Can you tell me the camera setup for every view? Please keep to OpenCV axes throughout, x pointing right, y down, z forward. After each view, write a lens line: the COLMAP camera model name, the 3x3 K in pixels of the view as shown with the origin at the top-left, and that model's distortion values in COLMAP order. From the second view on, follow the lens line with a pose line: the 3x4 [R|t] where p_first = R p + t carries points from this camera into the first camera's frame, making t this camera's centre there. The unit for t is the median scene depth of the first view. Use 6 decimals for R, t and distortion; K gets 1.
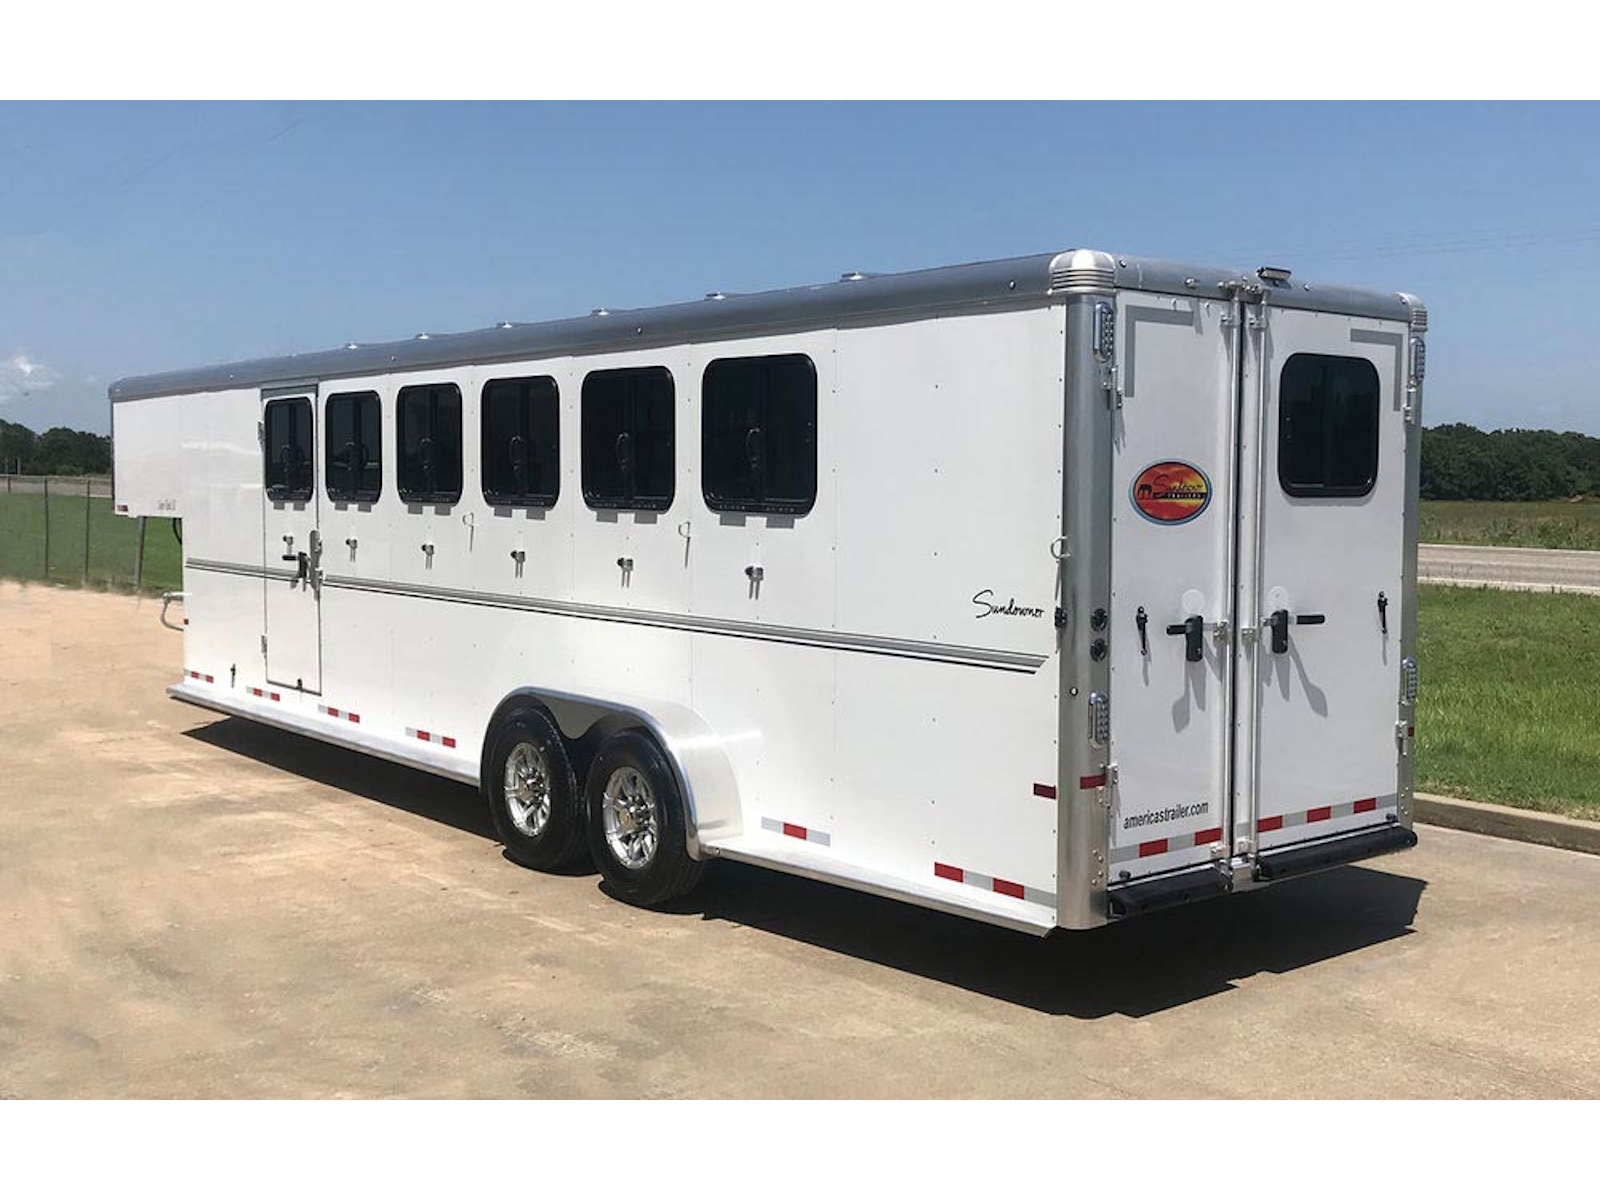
lens RADIAL K [[1610.3, 0, 838.0], [0, 1610.3, 603.4], [0, 0, 1]] dist [0.144752, -0.000385]
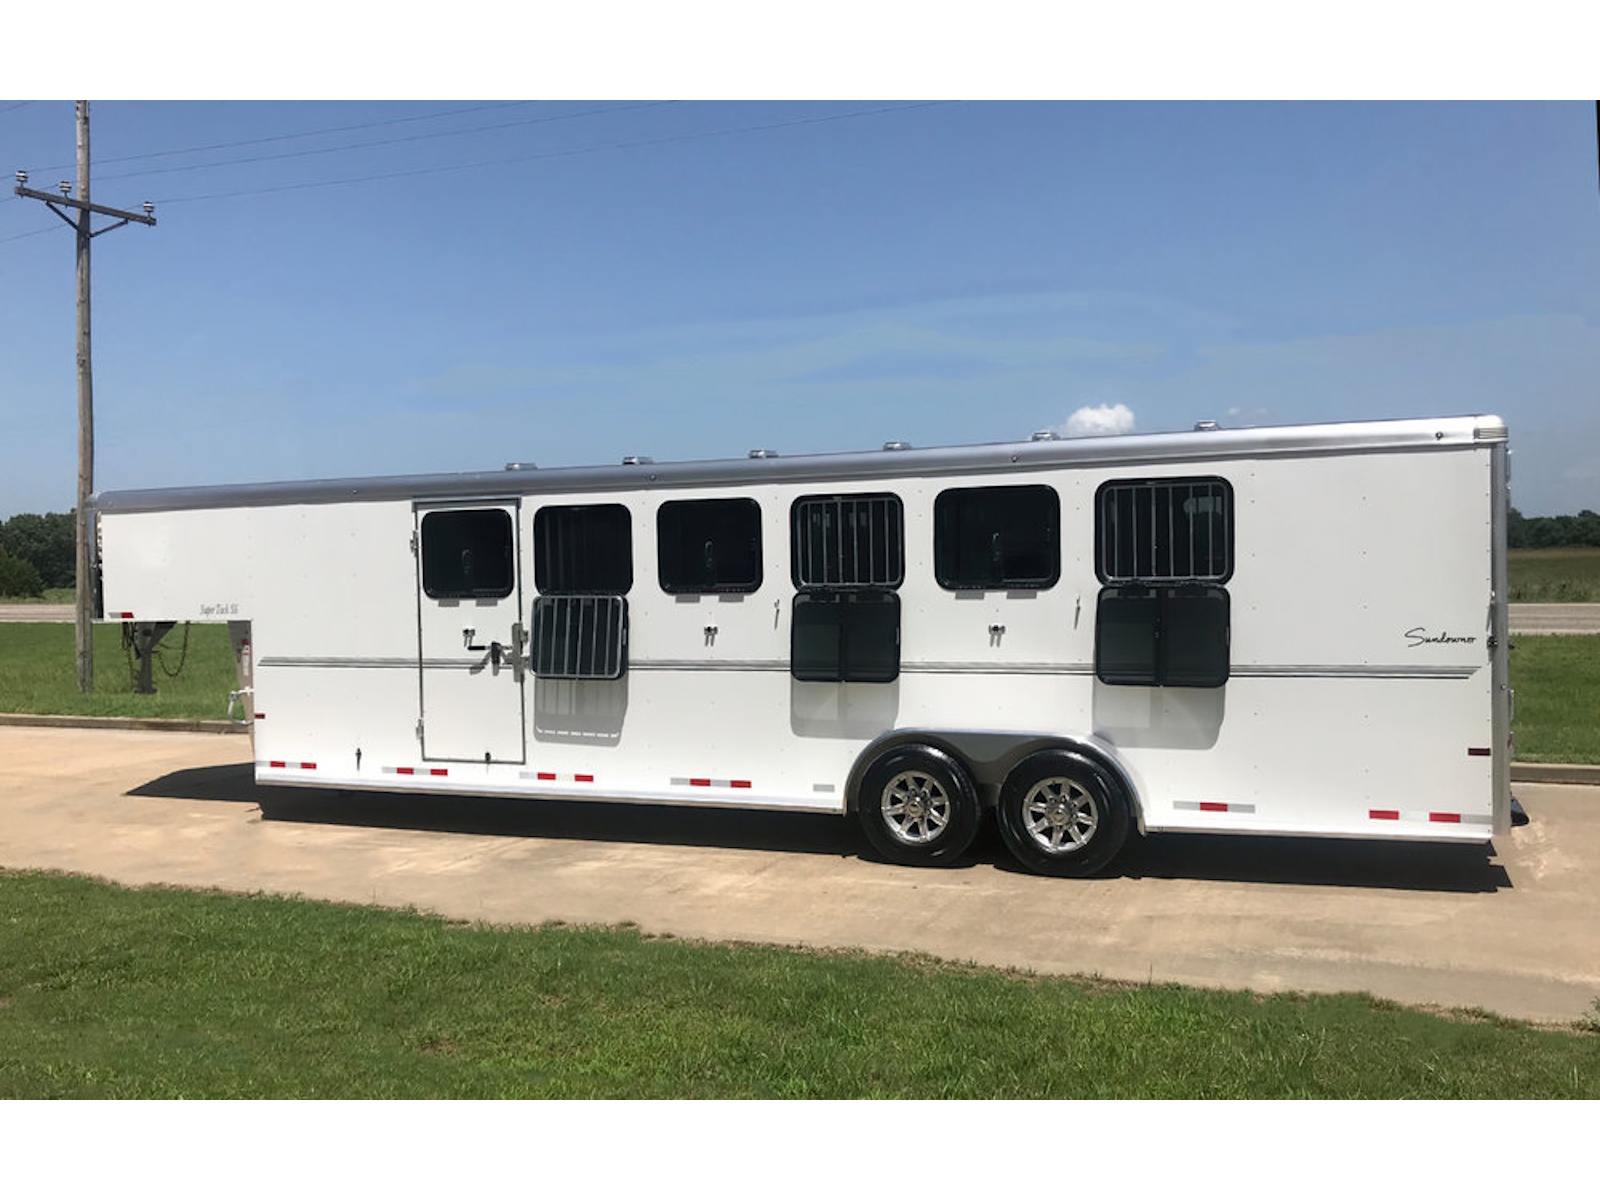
lens RADIAL K [[1313.5, 0, 797.7], [0, 1313.5, 626.9], [0, 0, 1]] dist [0.075714, -0.002505]
pose [[0.886041, -0.052869, 0.460583, -0.683511], [0.064052, 0.997909, -0.008672, -0.024405], [-0.459162, 0.037185, 0.887574, 0.086933]]
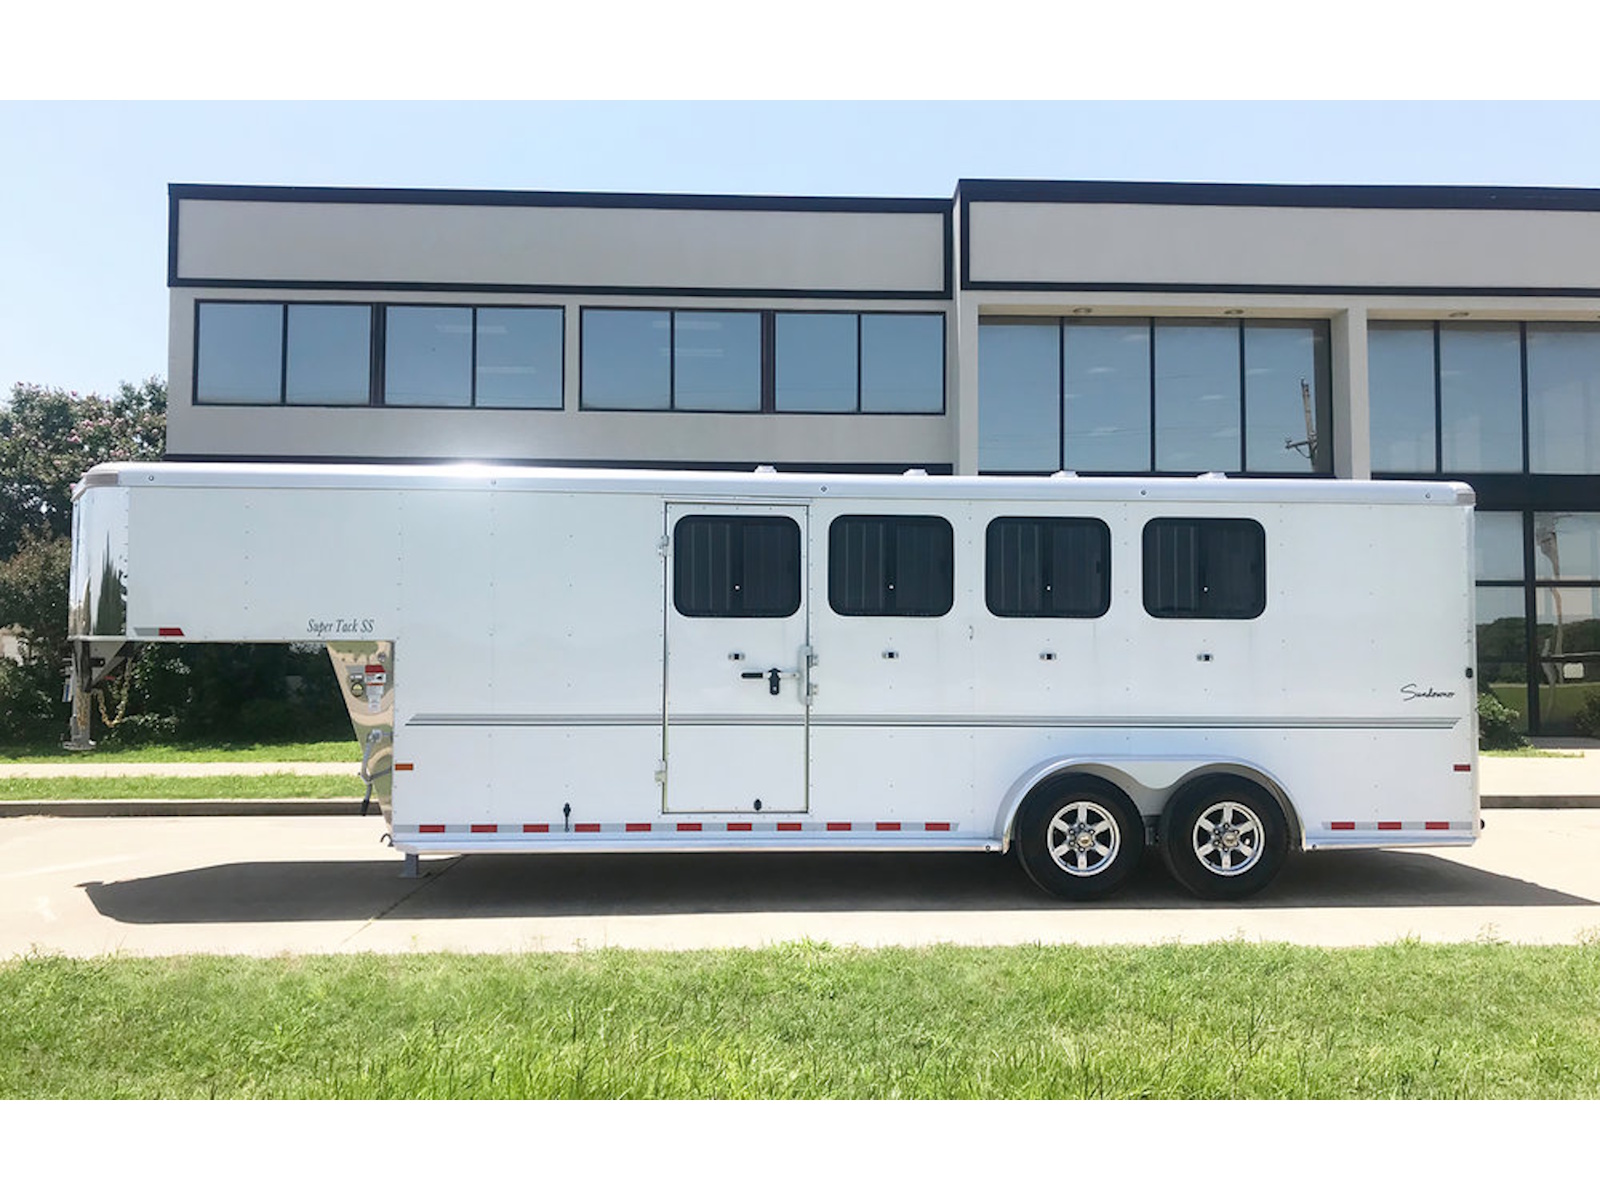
lens RADIAL K [[1277.3, 0, 799.3], [0, 1277.3, 515.5], [0, 0, 1]] dist [0.025713, -0.001525]
pose [[0.588300, 0.040667, 0.807620, -1.145425], [0.055610, 0.994336, -0.090577, -0.063574], [-0.806728, 0.098198, 0.582706, 0.635902]]
